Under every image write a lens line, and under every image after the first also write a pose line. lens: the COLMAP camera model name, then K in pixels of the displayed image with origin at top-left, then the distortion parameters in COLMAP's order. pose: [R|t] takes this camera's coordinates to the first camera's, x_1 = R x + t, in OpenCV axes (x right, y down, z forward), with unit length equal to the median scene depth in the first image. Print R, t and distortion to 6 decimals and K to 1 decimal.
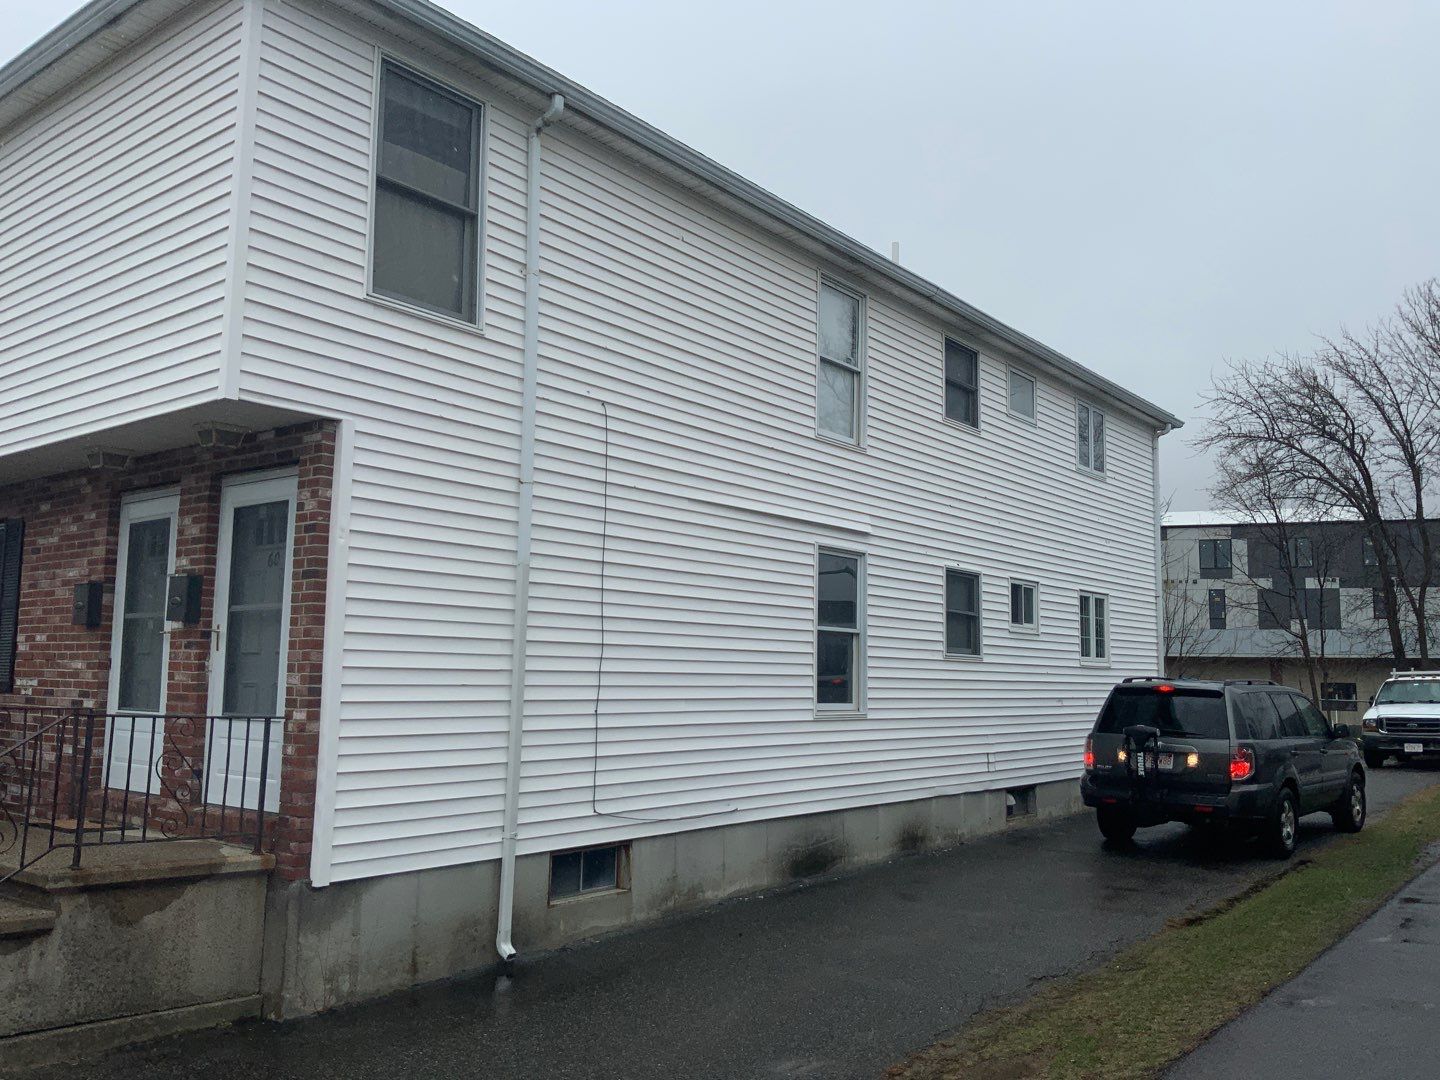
lens RADIAL K [[1189.9, 0, 708.3], [0, 1189.9, 551.7], [0, 0, 1]] dist [0.061400, -0.152383]
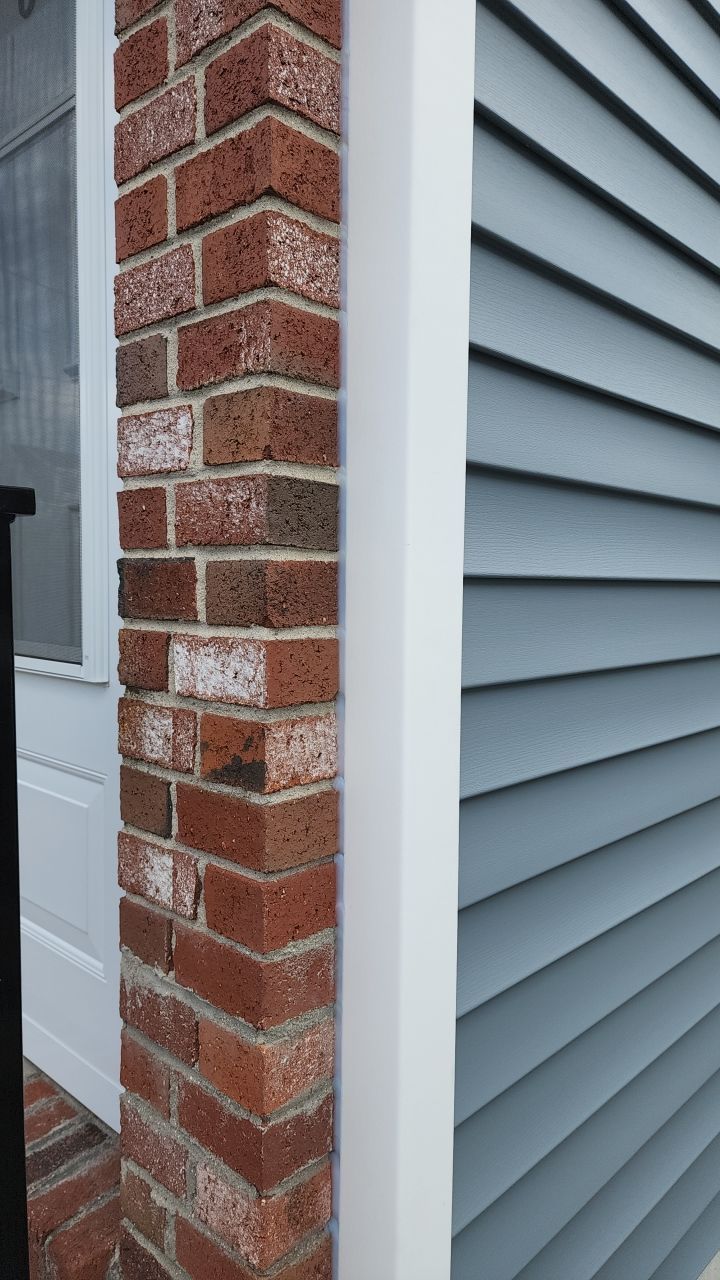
lens RADIAL K [[864.1, 0, 361.7], [0, 864.1, 629.5], [0, 0, 1]] dist [0.053140, -0.063151]
pose [[0.995514, -0.000493, -0.094610, -0.262287], [0.015936, 0.986573, 0.162540, 0.095695], [0.093259, -0.163319, 0.982156, 0.751173]]
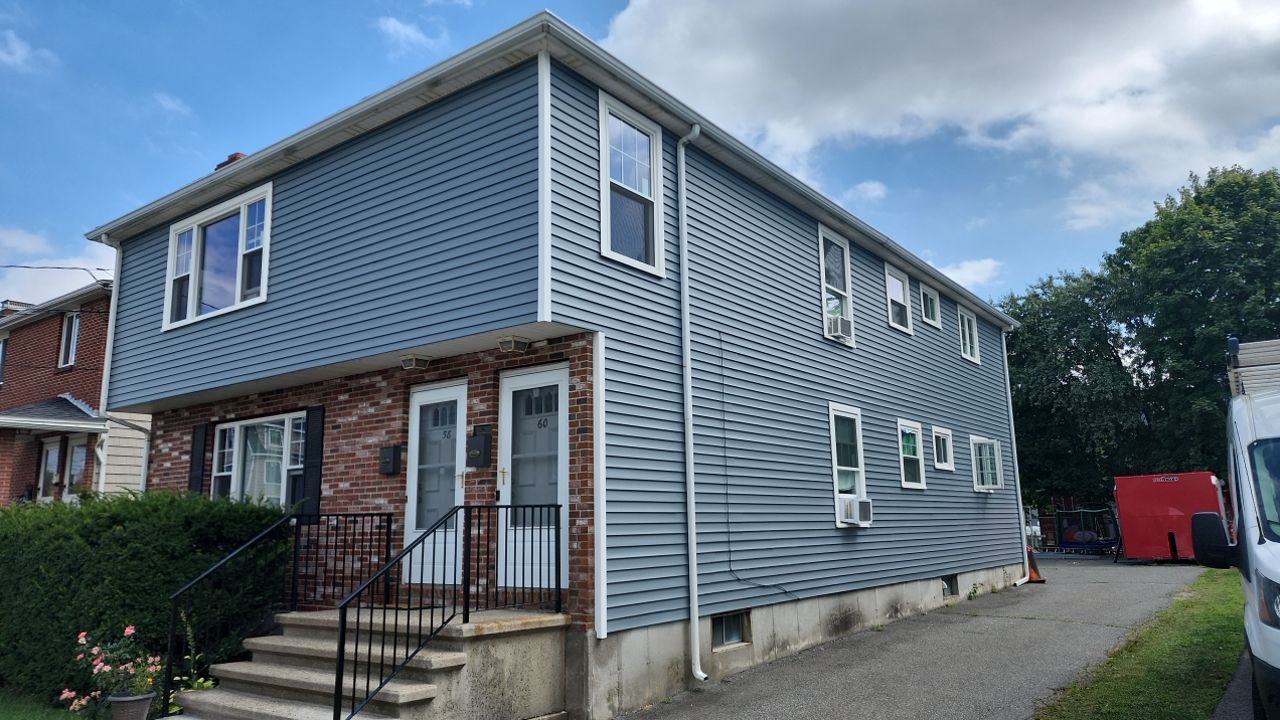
lens RADIAL K [[864.1, 0, 628.0], [0, 864.1, 359.8], [0, 0, 1]] dist [0.053140, -0.063151]
pose [[0.999200, -0.027767, 0.028774, -0.258679], [0.030046, 0.996172, -0.082086, 0.017927], [-0.026385, 0.082885, 0.996210, -0.109367]]
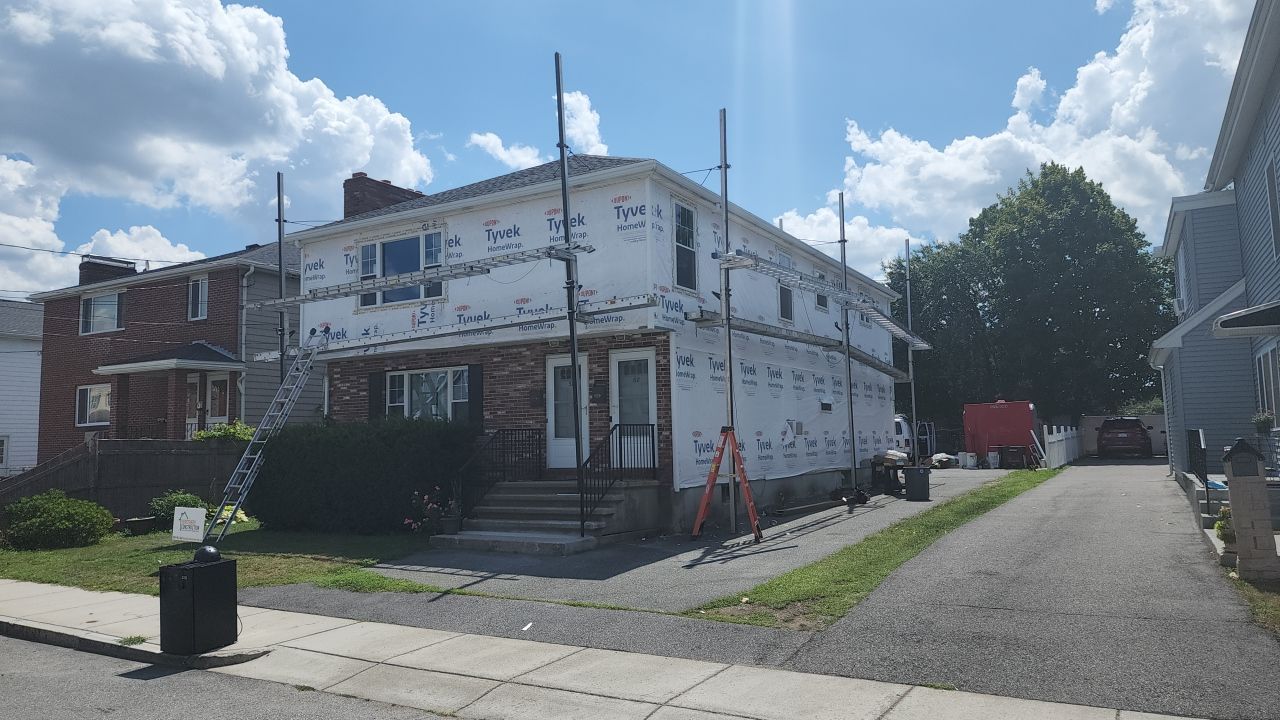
lens RADIAL K [[864.1, 0, 629.7], [0, 864.1, 366.5], [0, 0, 1]] dist [0.053140, -0.063151]
pose [[0.988506, -0.022213, 0.149542, -0.623375], [0.019653, 0.999634, 0.018579, -0.057254], [-0.149900, -0.015427, 0.988581, -0.910019]]
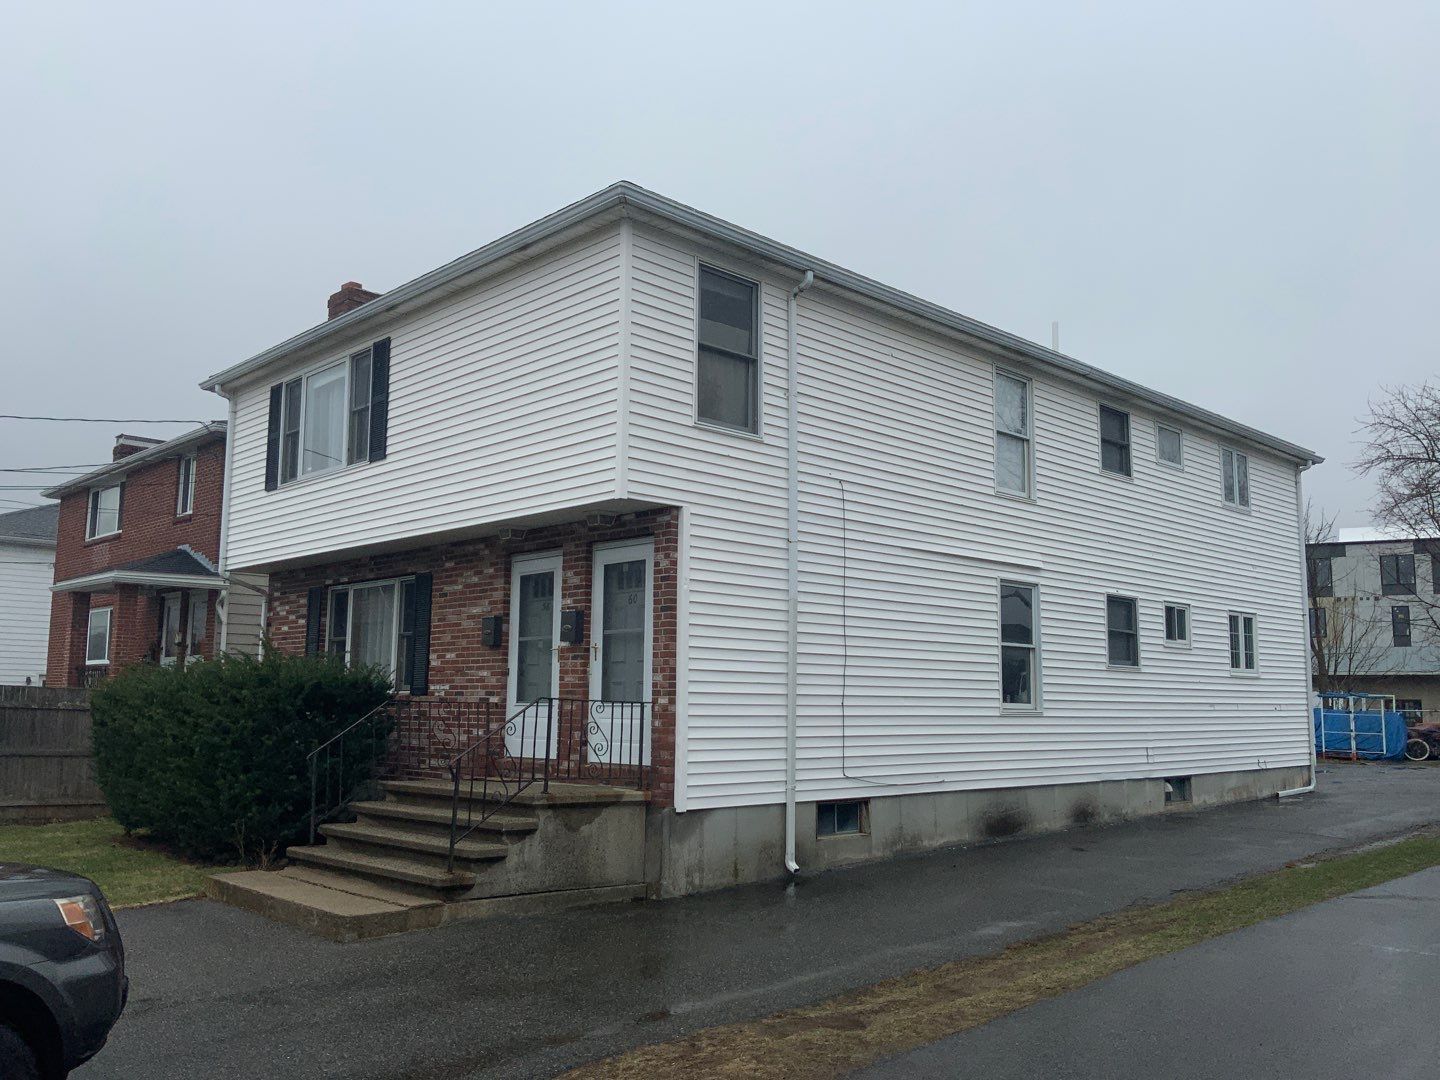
lens RADIAL K [[1189.9, 0, 692.4], [0, 1189.9, 546.6], [0, 0, 1]] dist [0.061400, -0.152383]
pose [[0.989594, -0.024358, -0.141809, -0.069756], [0.020532, 0.999386, -0.028382, -0.013950], [0.142413, 0.025175, 0.989487, -0.427582]]
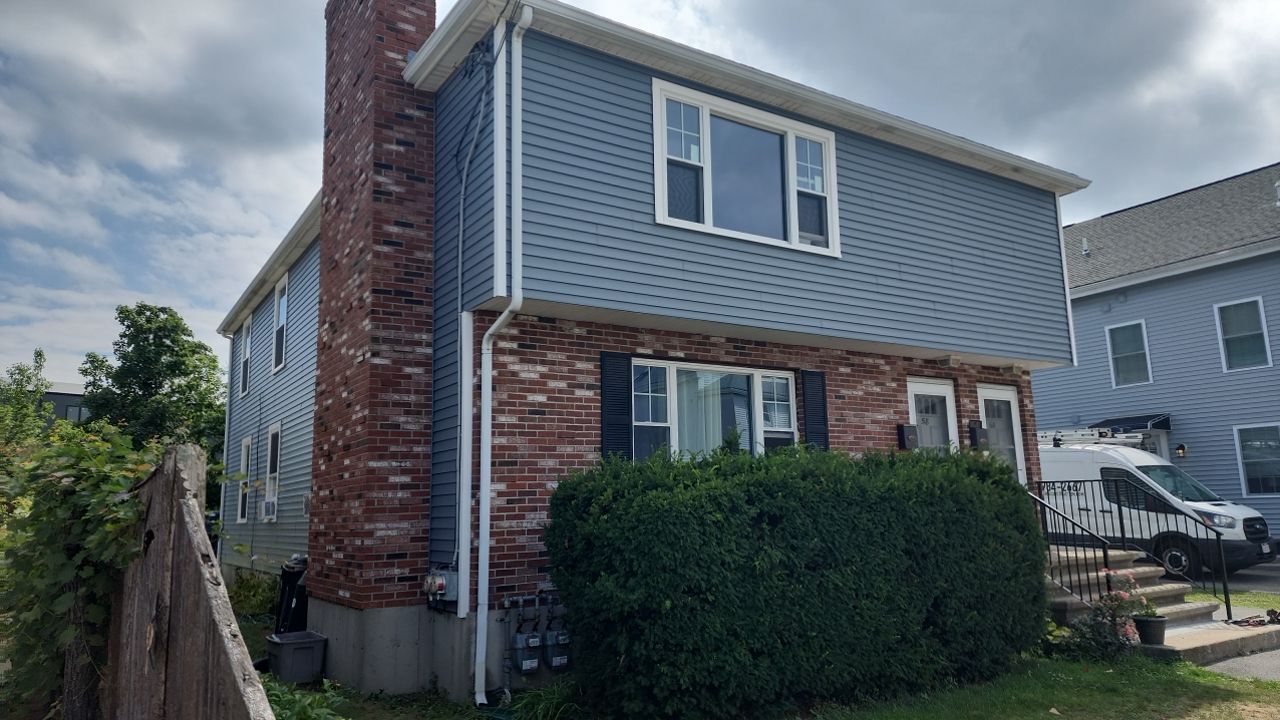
lens RADIAL K [[864.1, 0, 669.6], [0, 864.1, 371.3], [0, 0, 1]] dist [0.053140, -0.063151]
pose [[0.306501, 0.130020, 0.942949, -1.904787], [-0.070318, 0.991013, -0.113791, 0.122526], [-0.949270, -0.031429, 0.312889, 0.977324]]
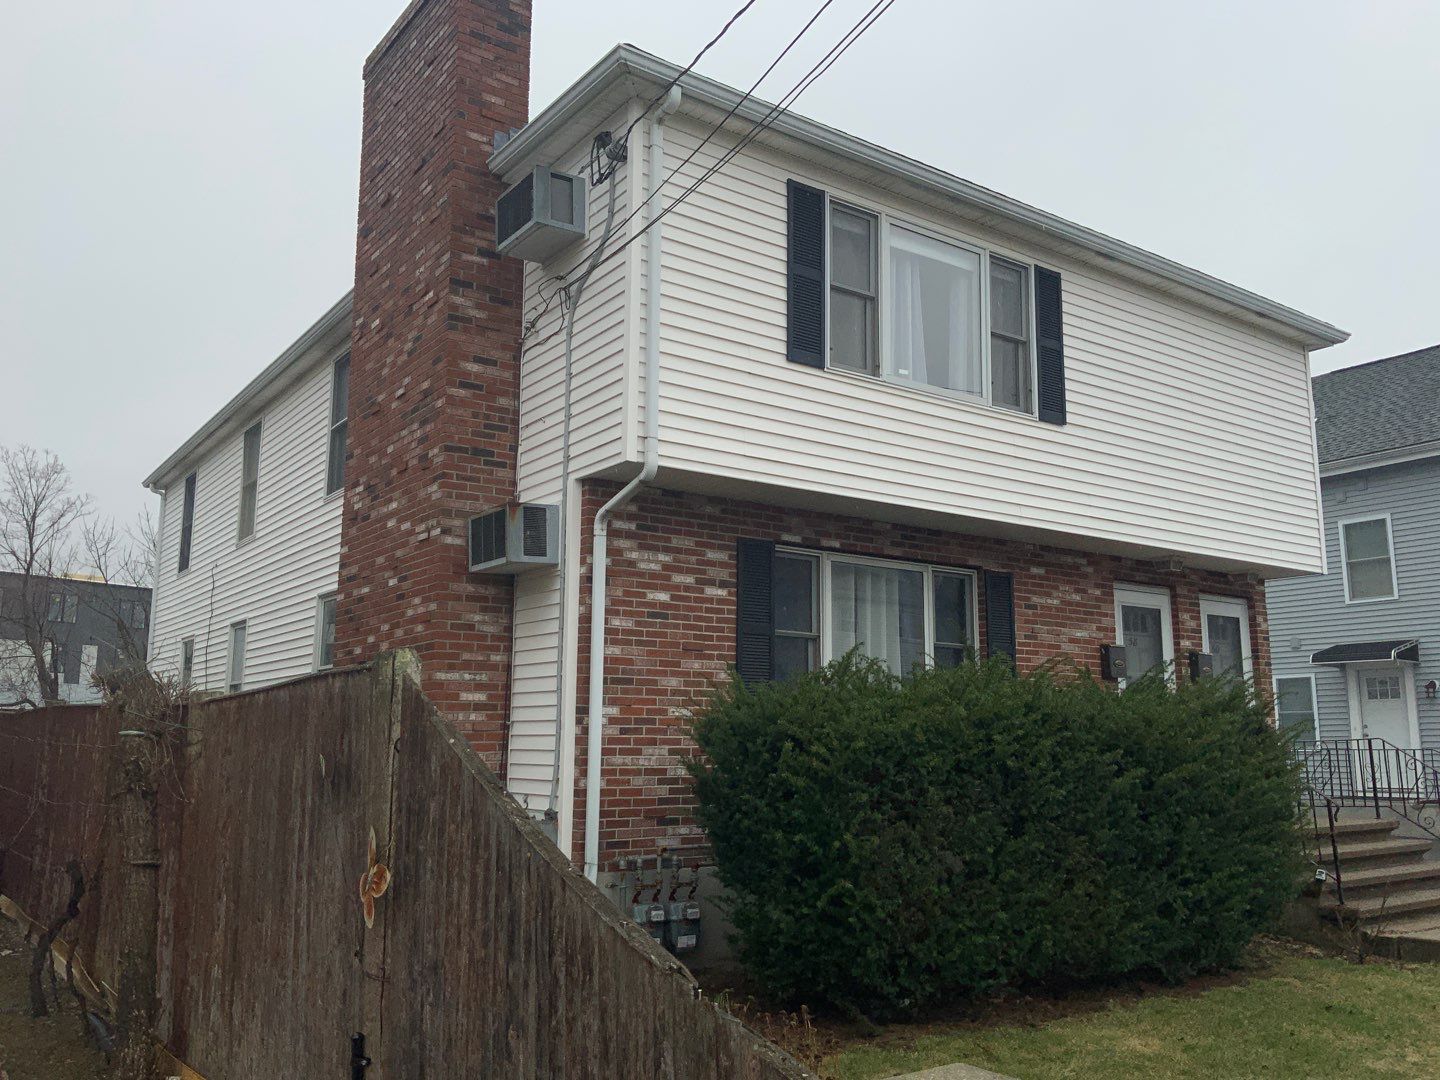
lens RADIAL K [[1189.9, 0, 732.4], [0, 1189.9, 554.5], [0, 0, 1]] dist [0.061400, -0.152383]
pose [[0.281282, 0.140813, 0.949238, -1.985845], [-0.102999, 0.987891, -0.116027, 0.128670], [-0.954082, -0.065134, 0.292379, 1.067464]]
